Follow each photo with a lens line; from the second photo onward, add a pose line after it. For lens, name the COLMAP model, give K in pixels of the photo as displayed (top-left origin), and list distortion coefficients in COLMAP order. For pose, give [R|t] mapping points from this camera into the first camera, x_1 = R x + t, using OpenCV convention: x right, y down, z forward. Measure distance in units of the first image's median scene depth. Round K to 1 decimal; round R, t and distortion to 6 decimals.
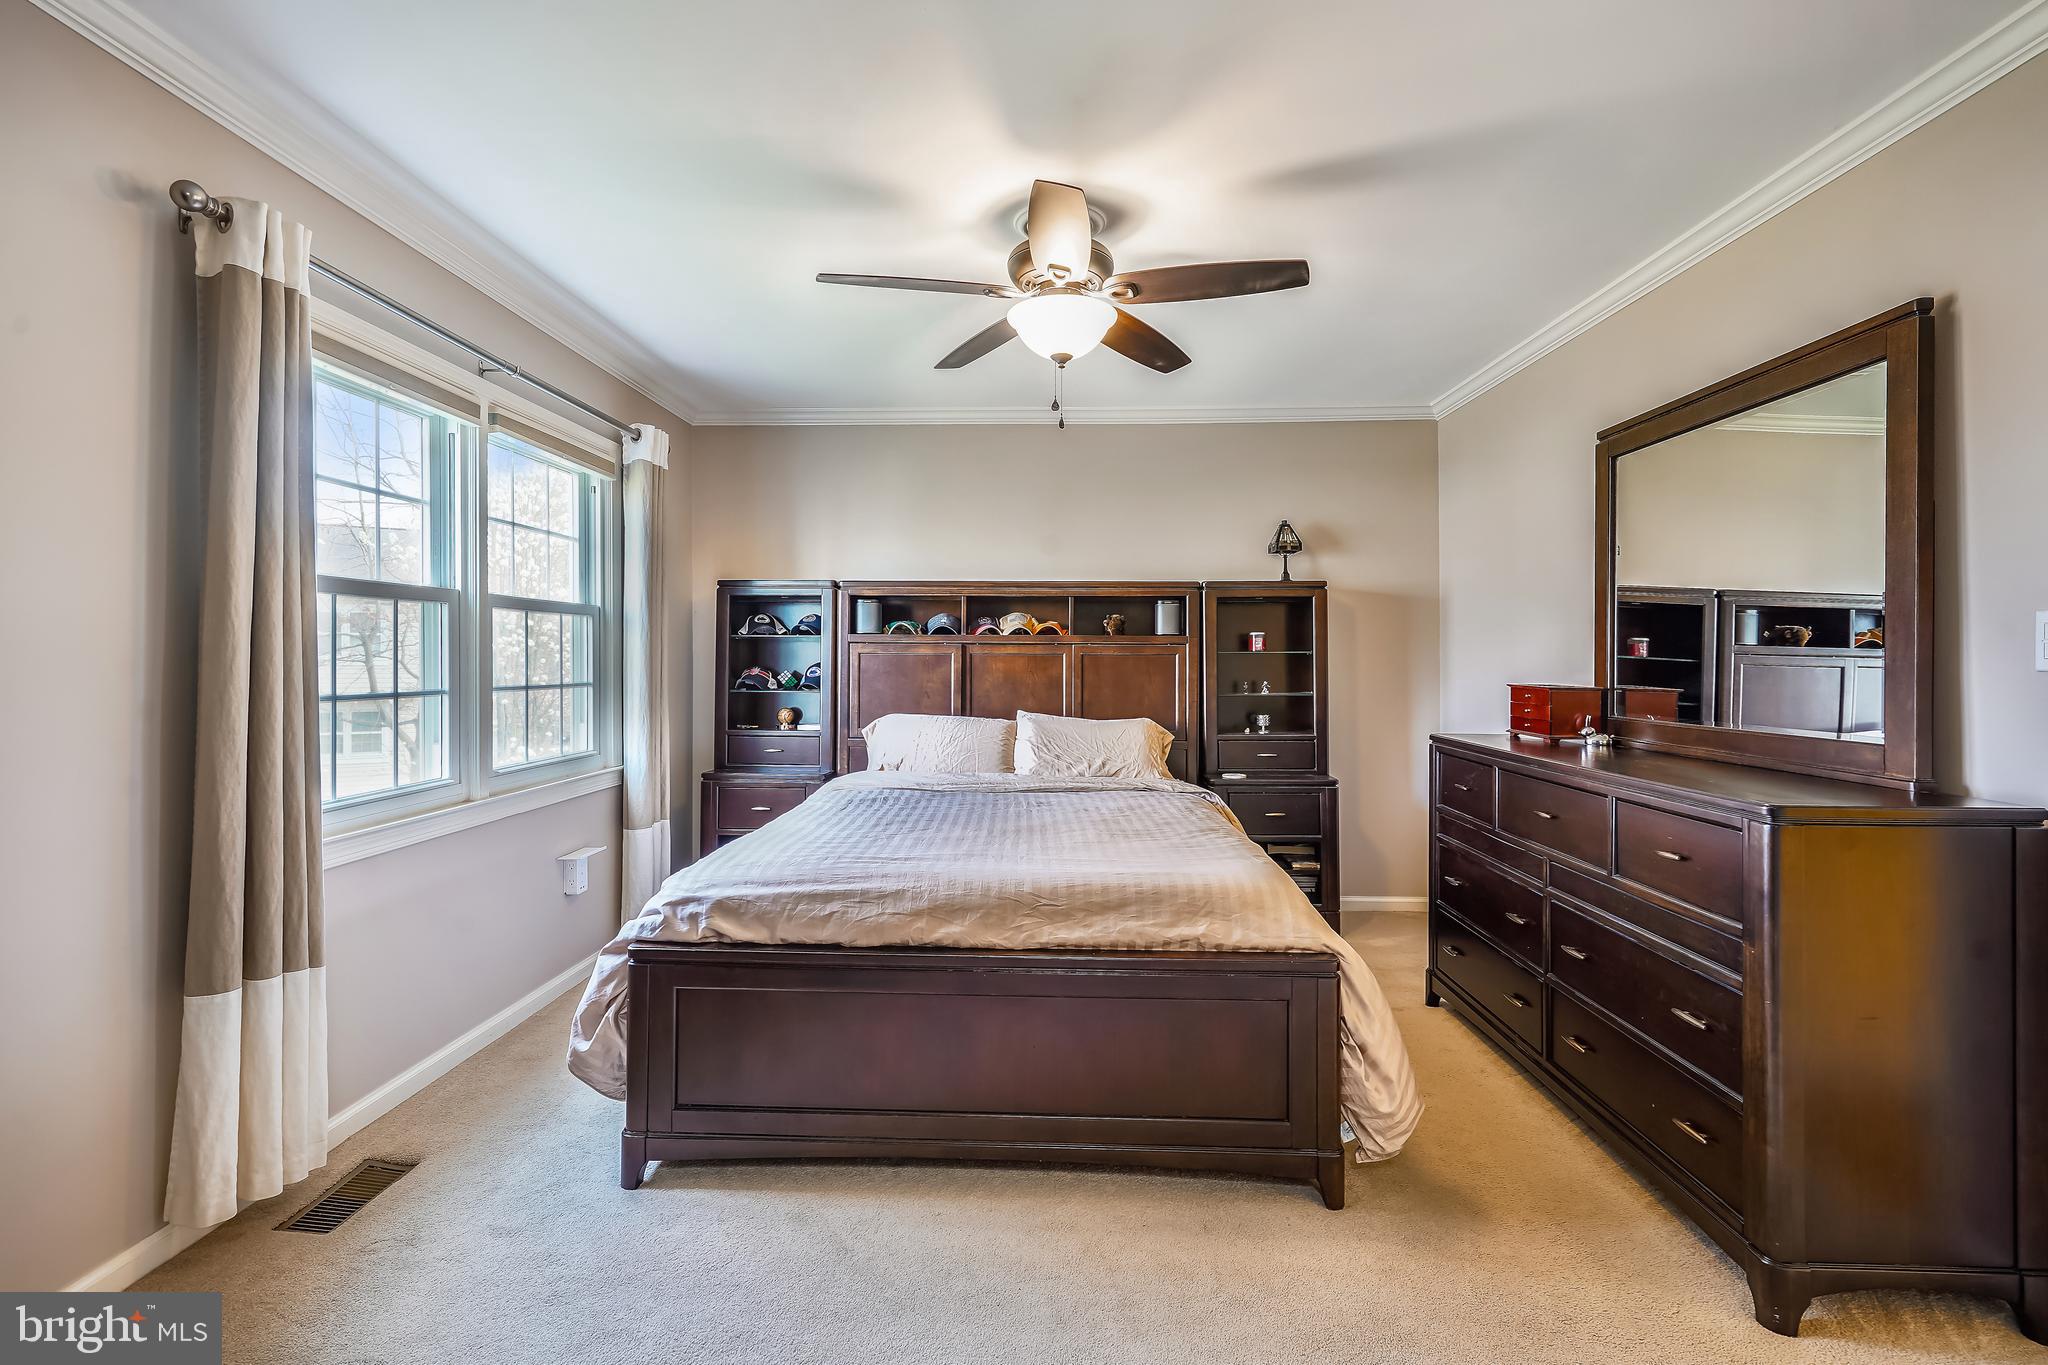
lens RADIAL K [[934.1, 0, 1017.8], [0, 934.1, 661.6], [0, 0, 1]] dist [-0.002790, 0.000969]
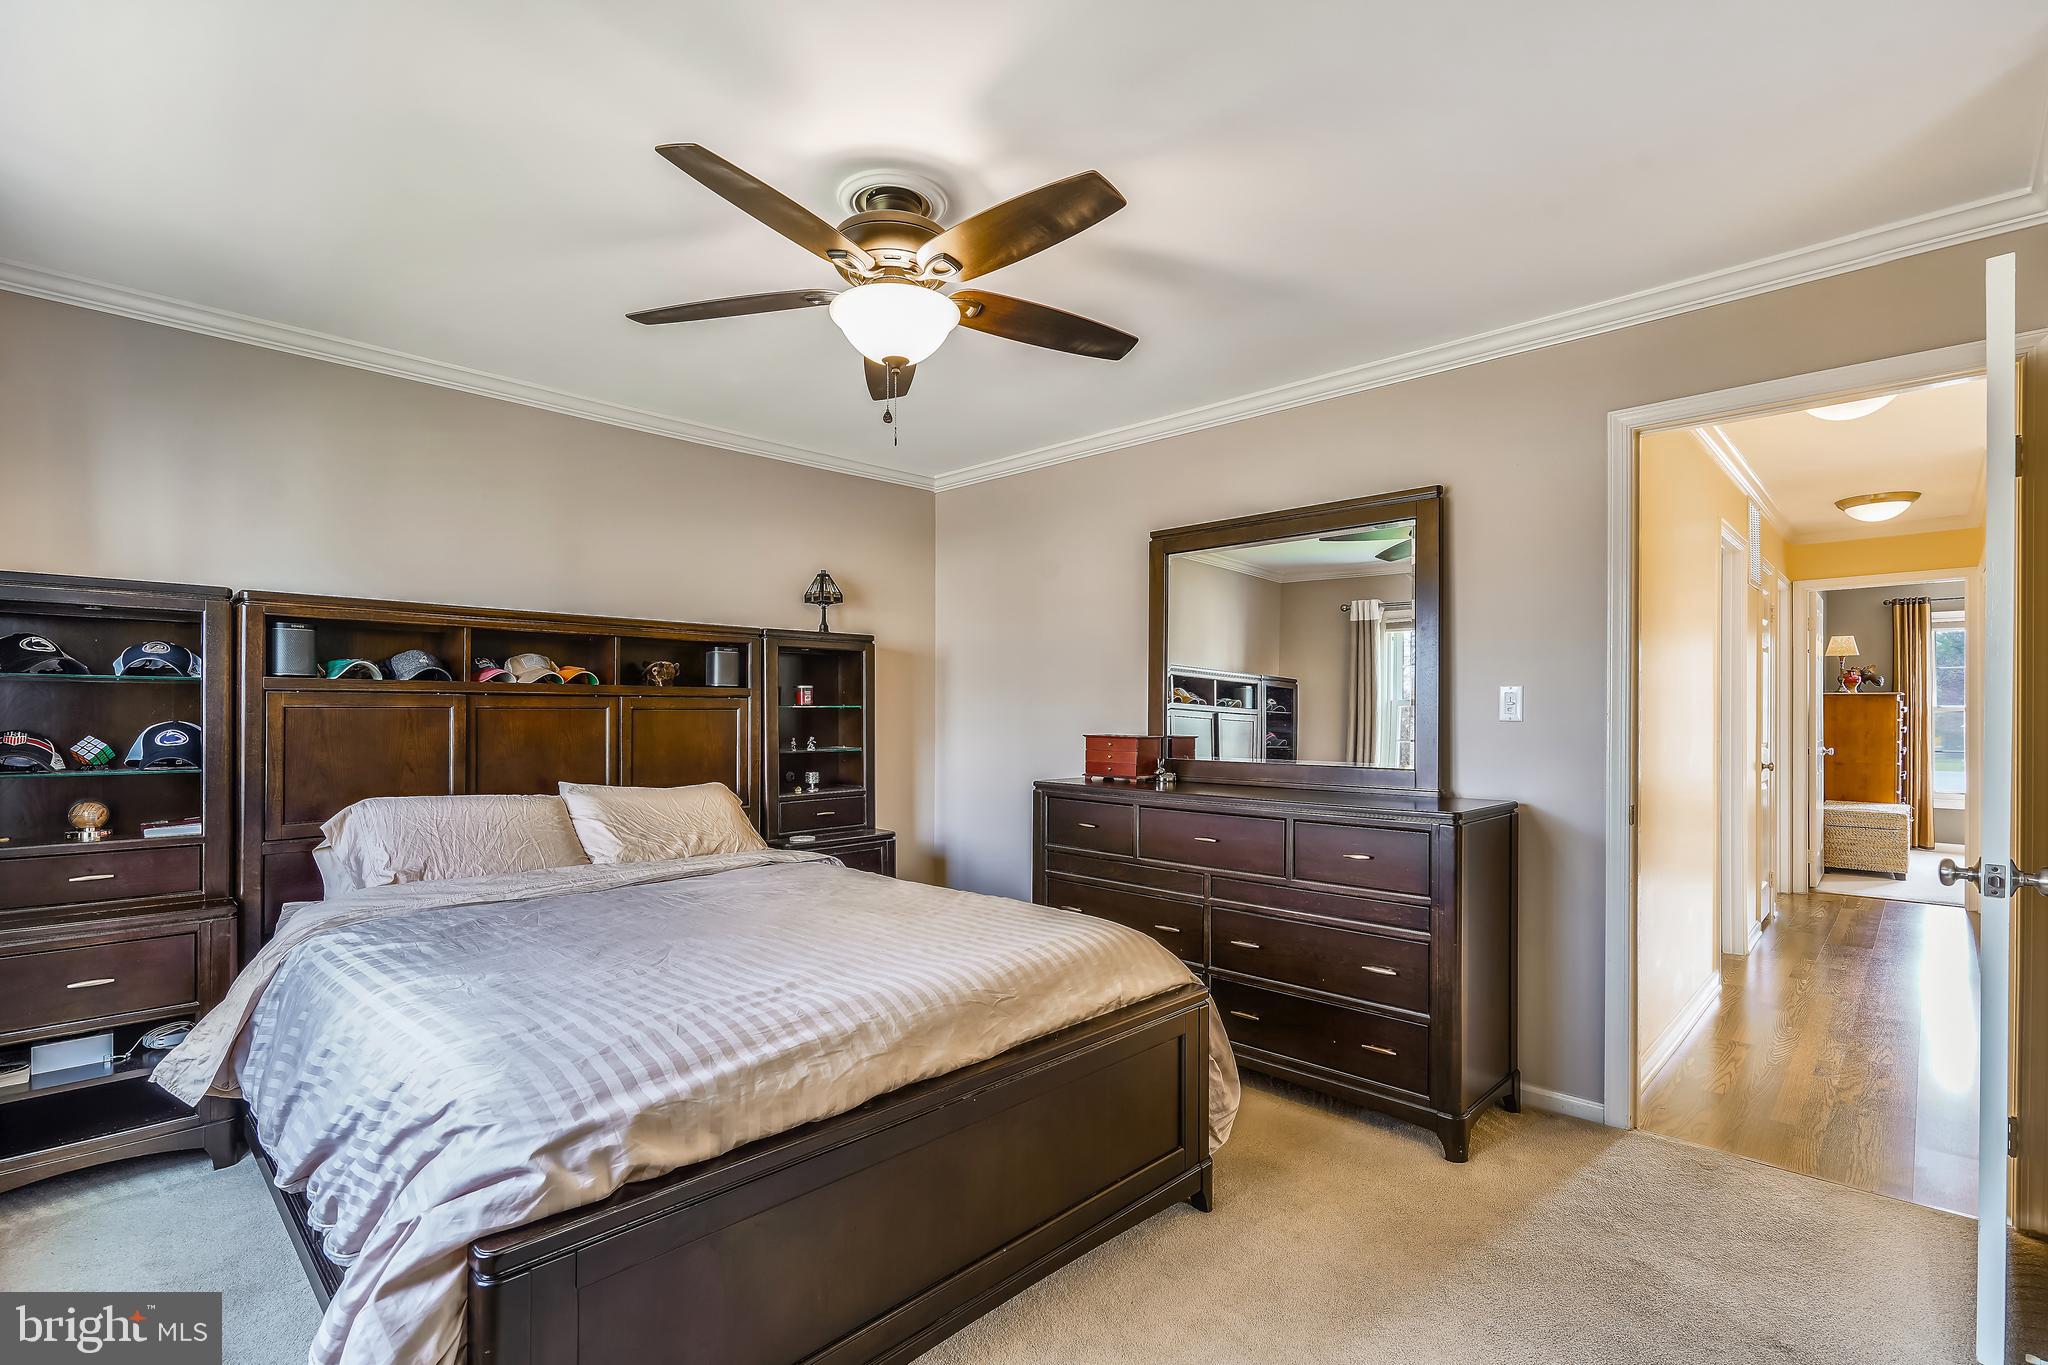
lens RADIAL K [[934.1, 0, 1011.0], [0, 934.1, 725.5], [0, 0, 1]] dist [-0.002790, 0.000969]
pose [[0.674476, -0.013184, 0.738179, -0.310611], [0.003480, 0.999886, 0.014679, -0.003931], [-0.738289, -0.007332, 0.674445, 0.210257]]
